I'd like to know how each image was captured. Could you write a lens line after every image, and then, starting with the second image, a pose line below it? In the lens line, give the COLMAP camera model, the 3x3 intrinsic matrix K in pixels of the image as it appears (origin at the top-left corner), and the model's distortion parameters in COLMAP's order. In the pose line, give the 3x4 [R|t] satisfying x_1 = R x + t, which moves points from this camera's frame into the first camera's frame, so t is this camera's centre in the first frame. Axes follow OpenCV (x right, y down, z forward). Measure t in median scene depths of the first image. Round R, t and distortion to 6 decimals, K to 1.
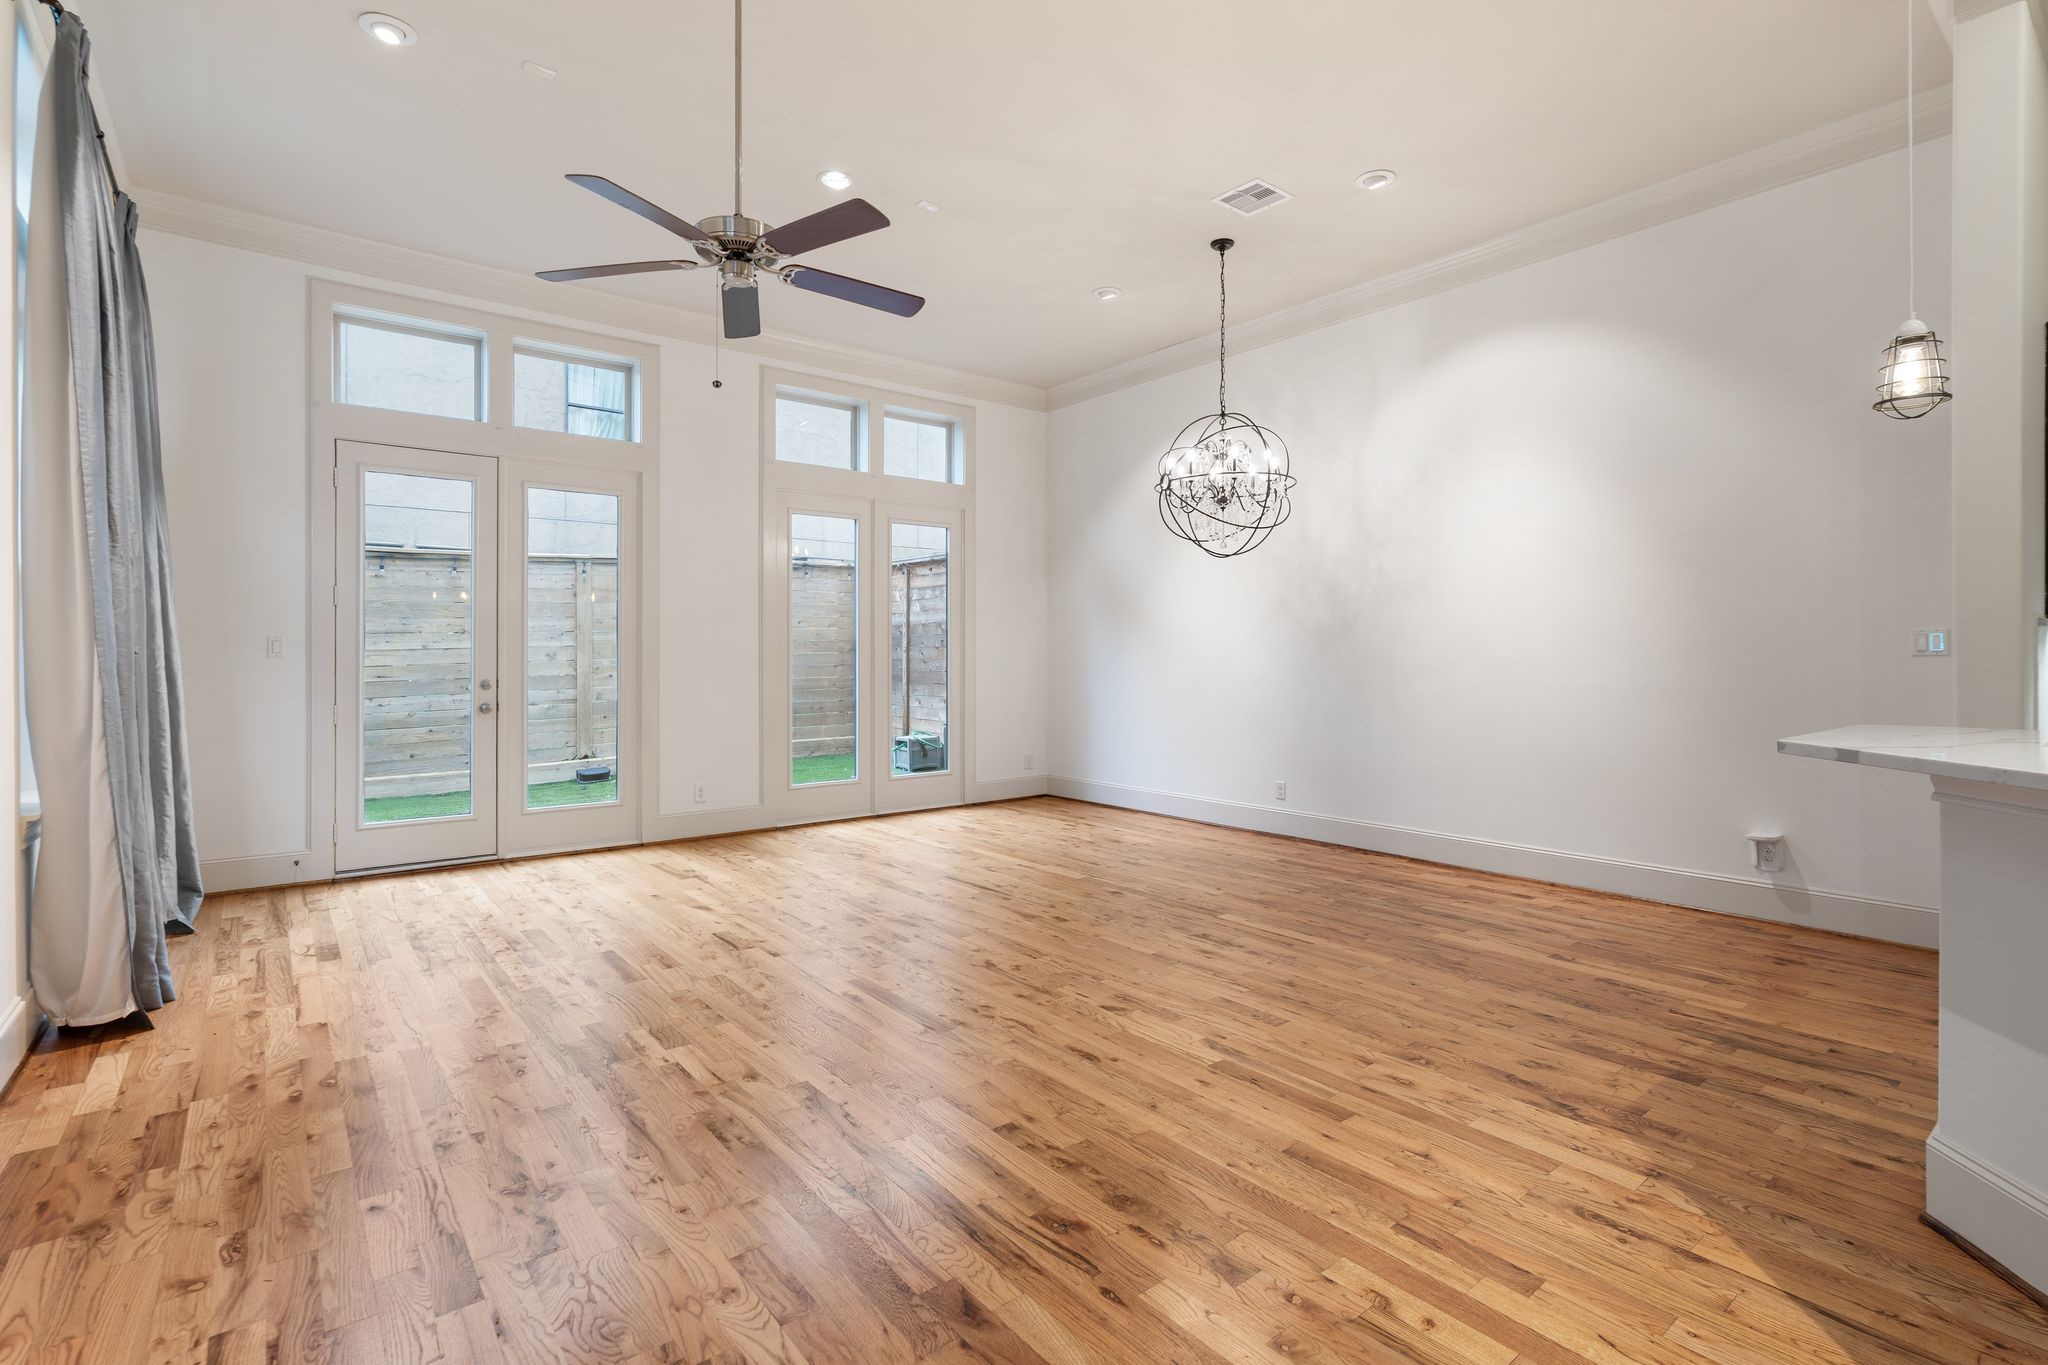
lens RADIAL K [[939.0, 0, 1024.6], [0, 939.0, 703.0], [0, 0, 1]] dist [-0.007699, 0.001233]
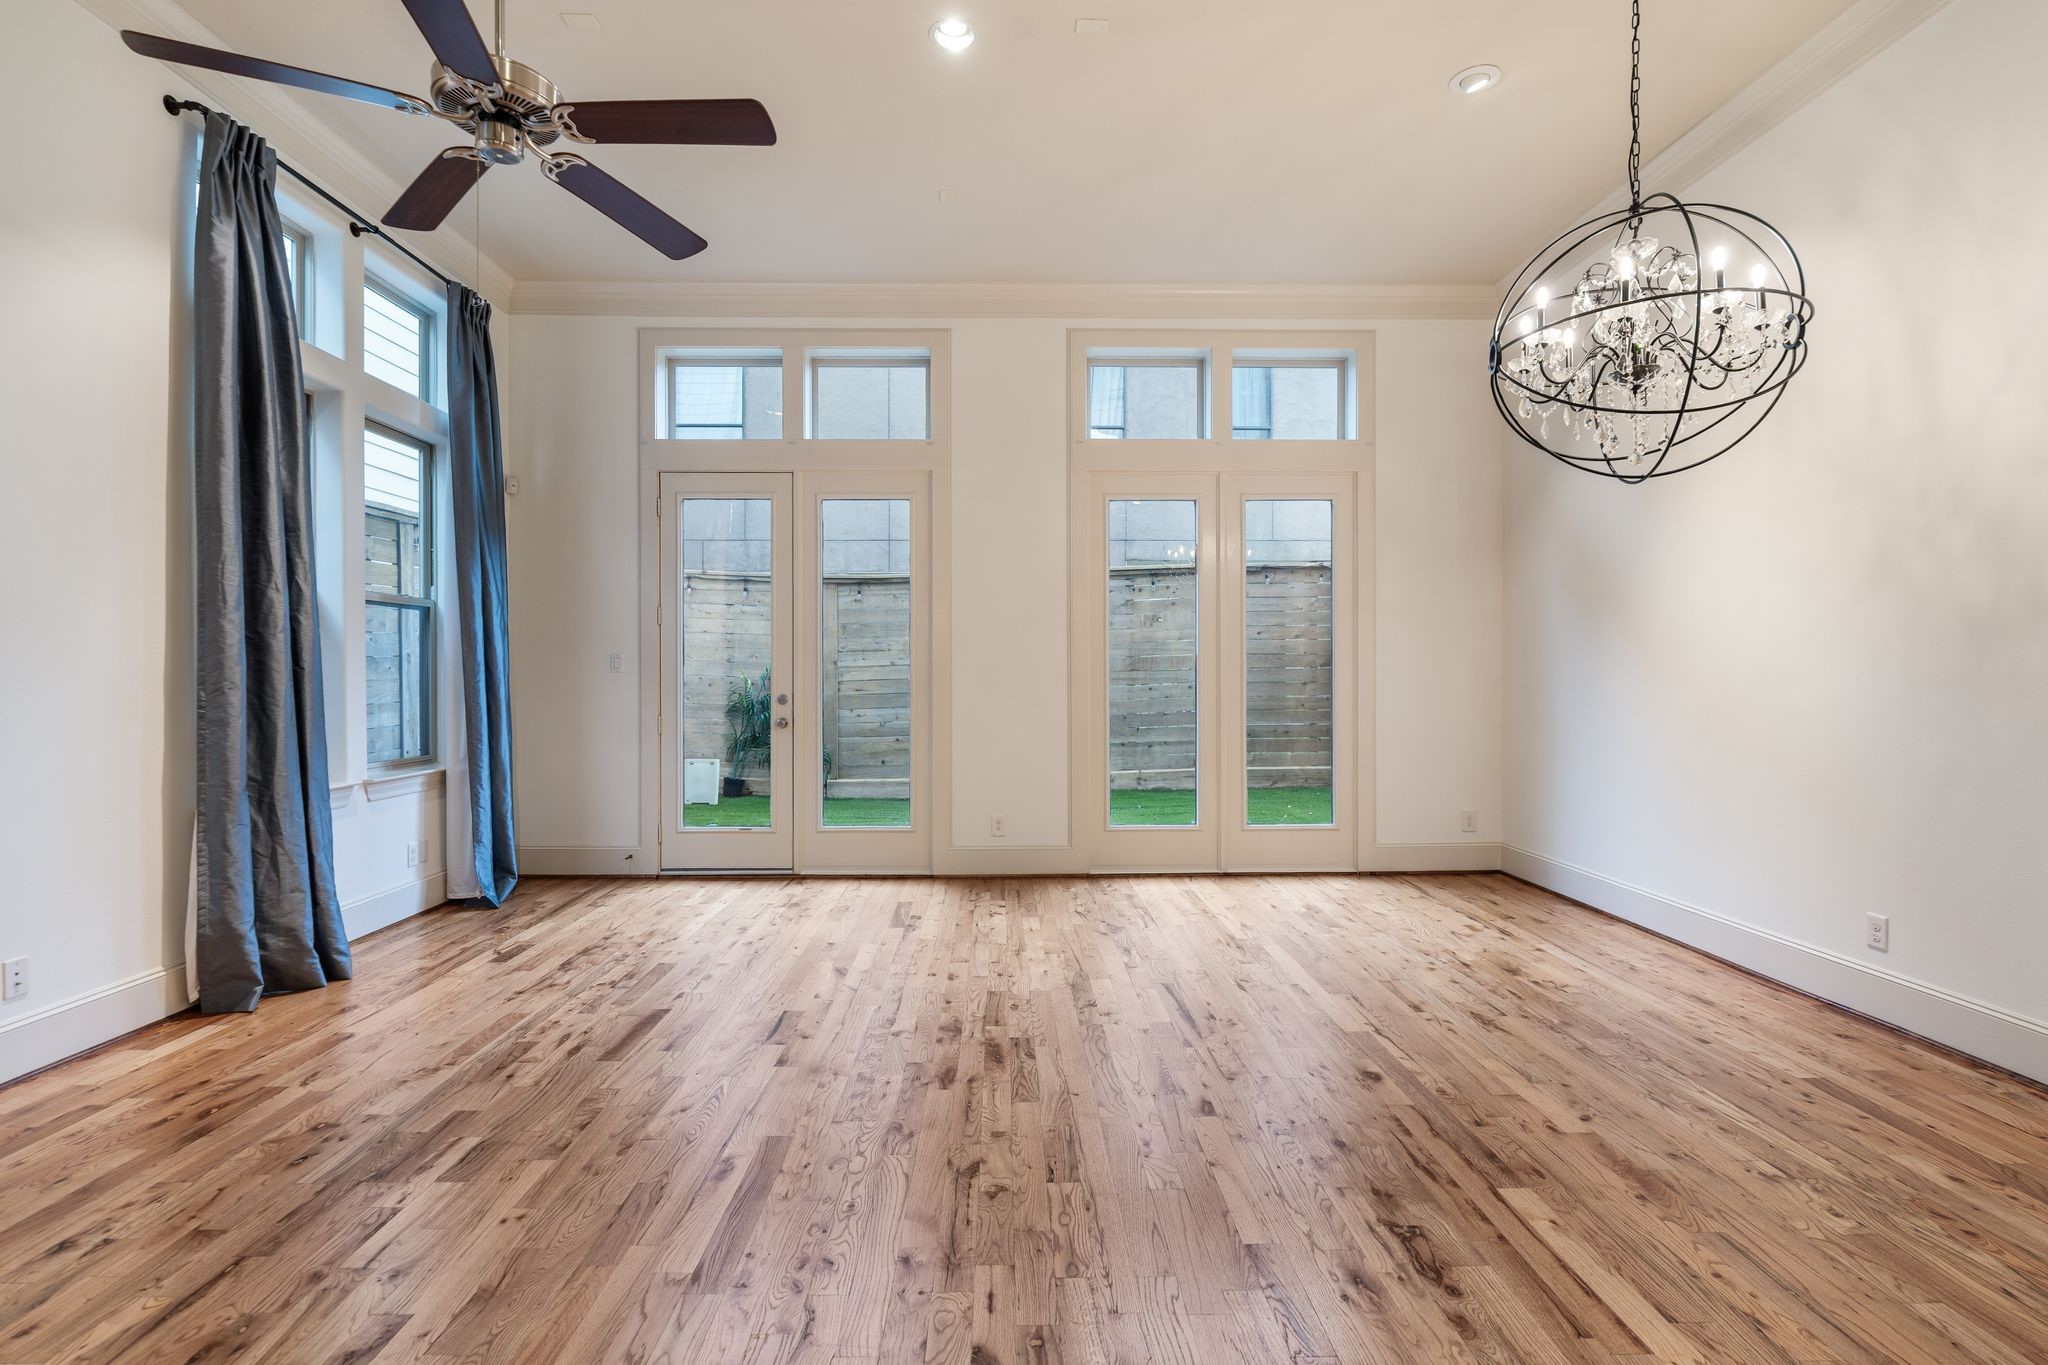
lens RADIAL K [[939.0, 0, 1024.6], [0, 939.0, 703.0], [0, 0, 1]] dist [-0.007699, 0.001233]
pose [[0.793994, 0.019873, -0.607600, 0.241133], [-0.030327, 0.999516, -0.006939, -0.016785], [0.607168, 0.023936, 0.794213, 0.352753]]
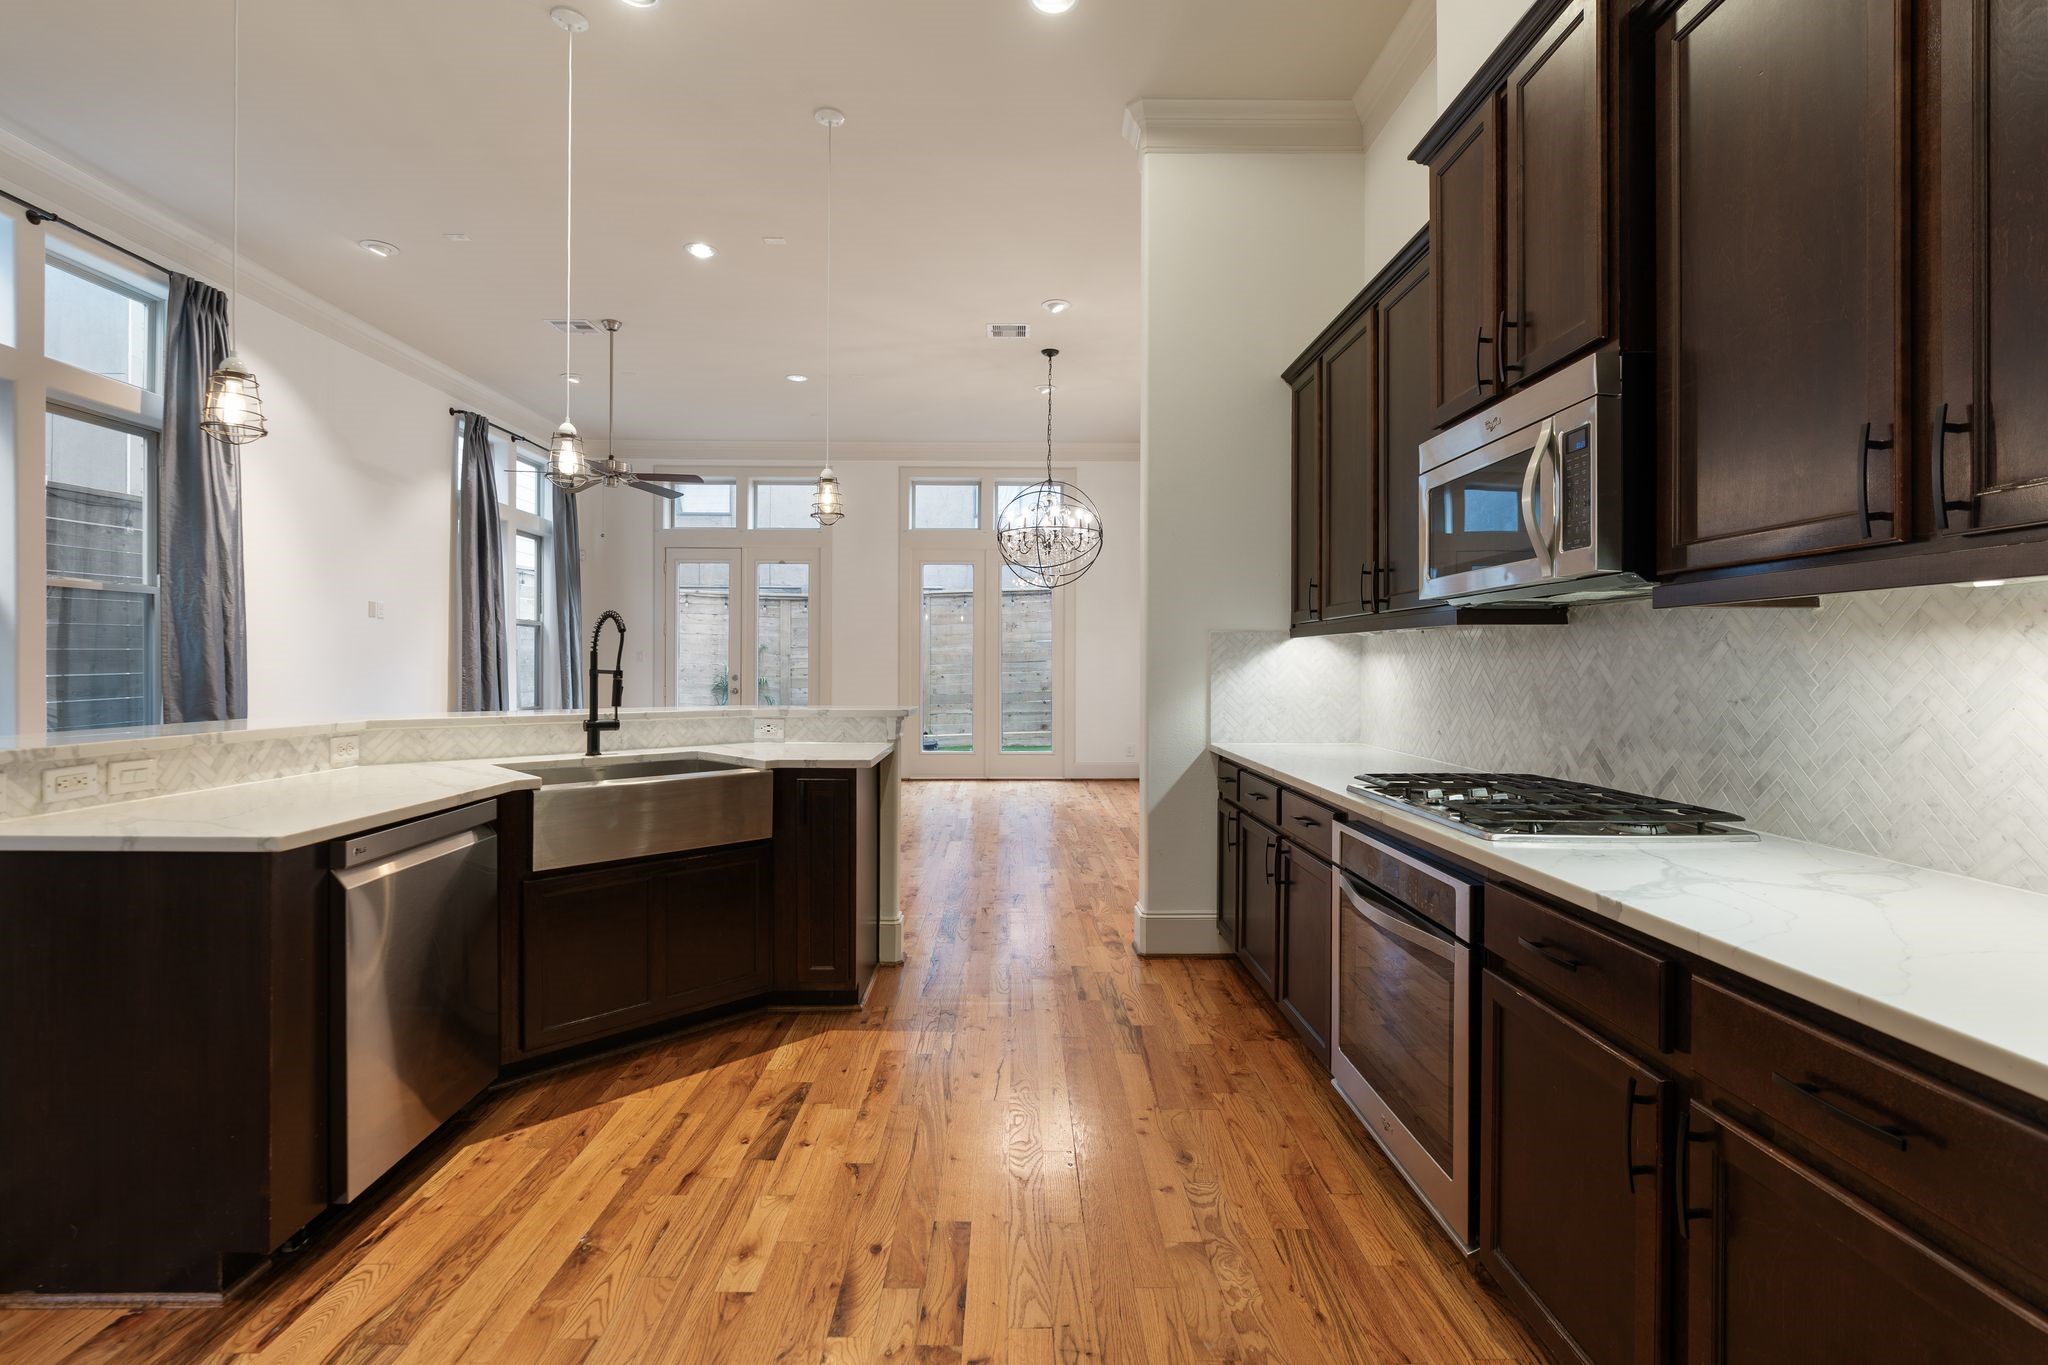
lens RADIAL K [[939.0, 0, 1024.6], [0, 939.0, 703.0], [0, 0, 1]] dist [-0.007699, 0.001233]
pose [[0.790173, 0.031087, -0.612094, 0.920784], [-0.036790, 0.999318, 0.003260, 0.002016], [0.611778, 0.019942, 0.790778, -0.058934]]
